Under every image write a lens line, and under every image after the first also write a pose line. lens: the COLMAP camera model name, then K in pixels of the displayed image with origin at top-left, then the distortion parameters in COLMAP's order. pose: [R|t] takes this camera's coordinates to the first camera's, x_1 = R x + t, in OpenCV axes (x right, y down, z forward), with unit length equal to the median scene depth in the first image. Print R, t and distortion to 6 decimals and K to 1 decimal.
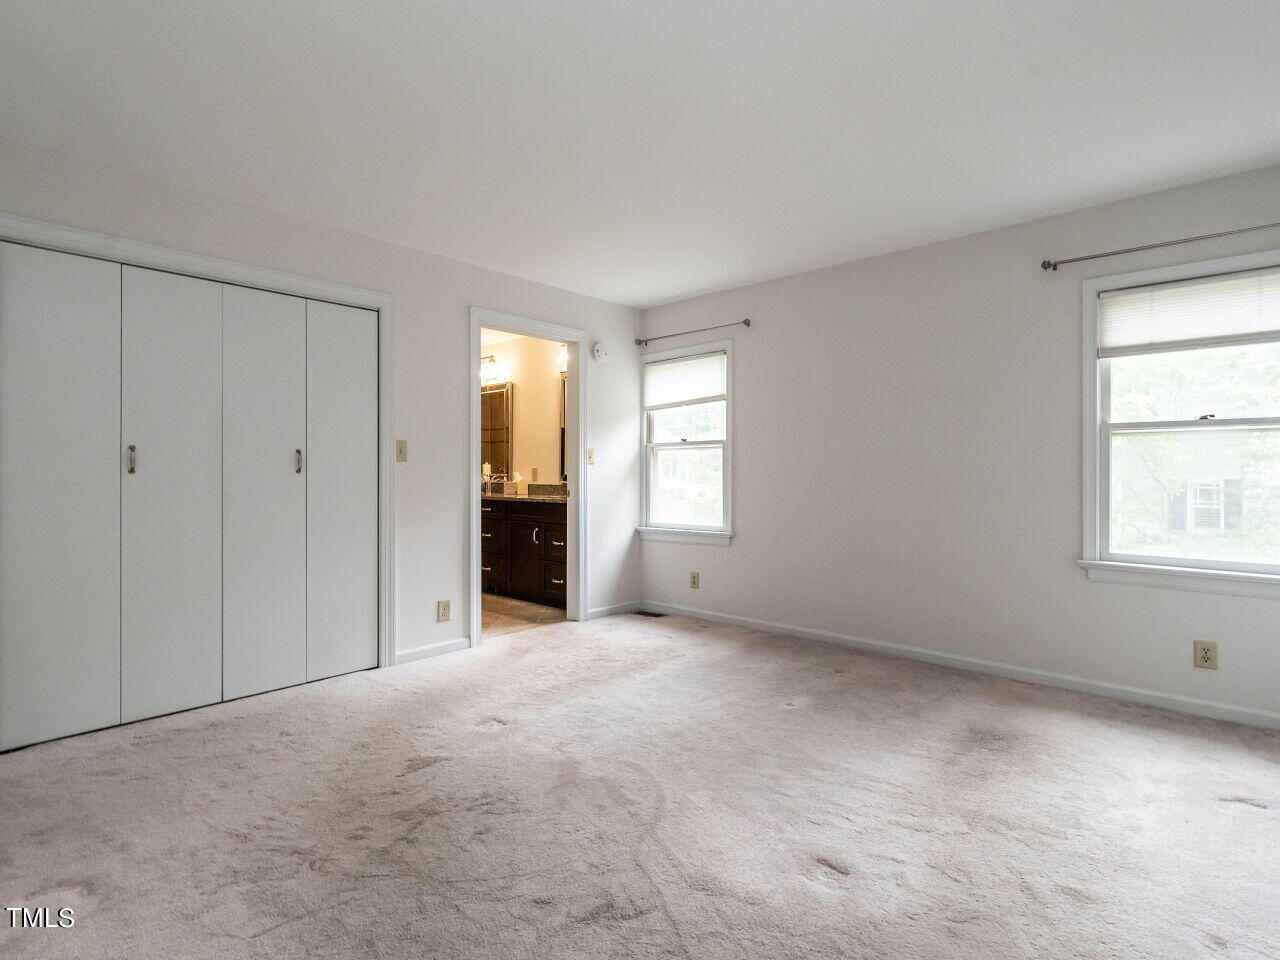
lens RADIAL K [[642.7, 0, 648.7], [0, 642.7, 480.8], [0, 0, 1]] dist [-0.004468, -0.000066]
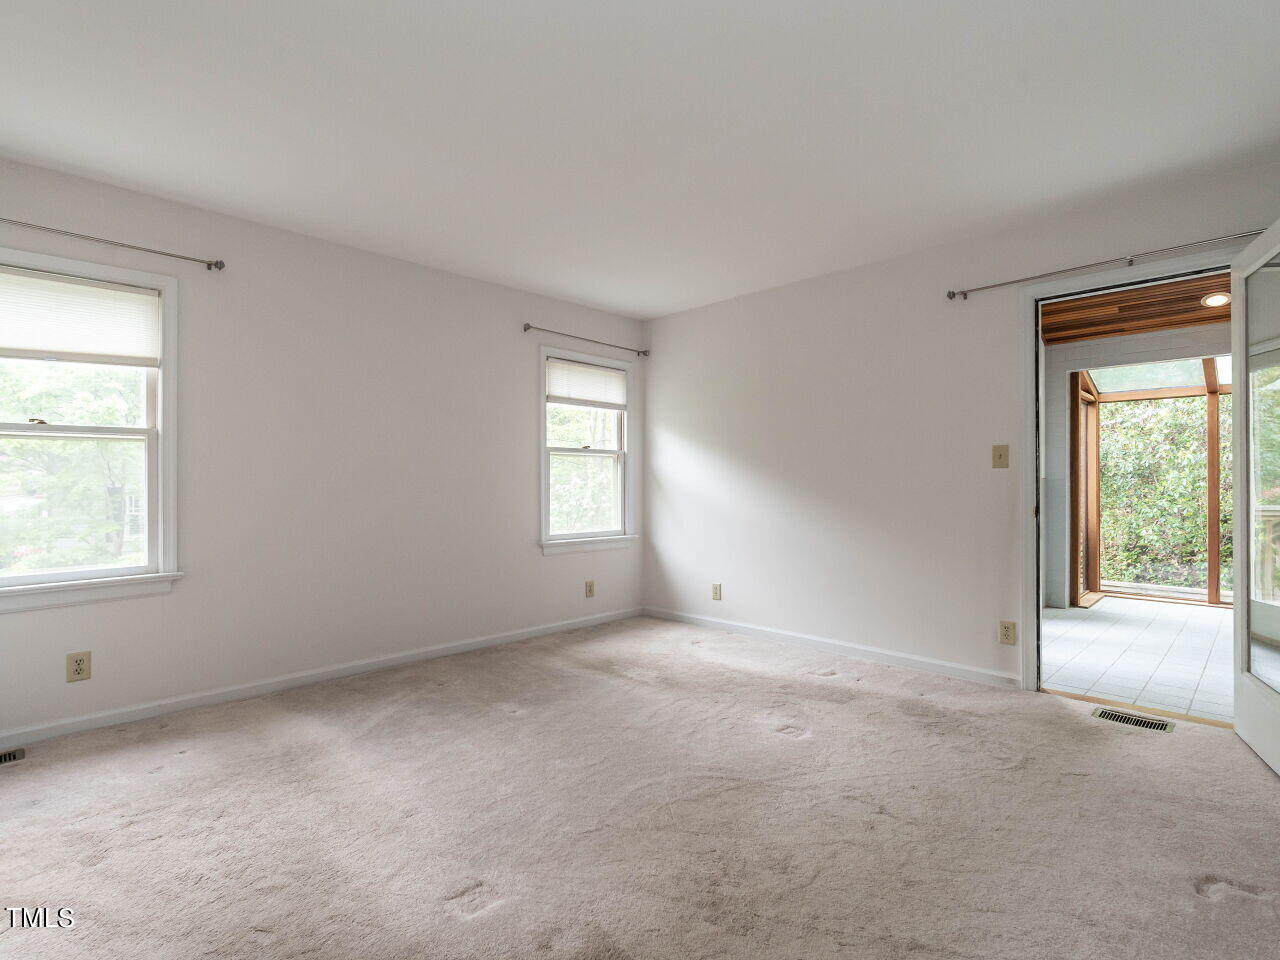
lens RADIAL K [[642.7, 0, 648.3], [0, 642.7, 476.8], [0, 0, 1]] dist [-0.004468, -0.000066]
pose [[0.034333, 0.006980, 0.999386, -0.740949], [0.012339, 0.999896, -0.007407, -0.007417], [-0.999334, 0.012586, 0.034243, 0.718637]]
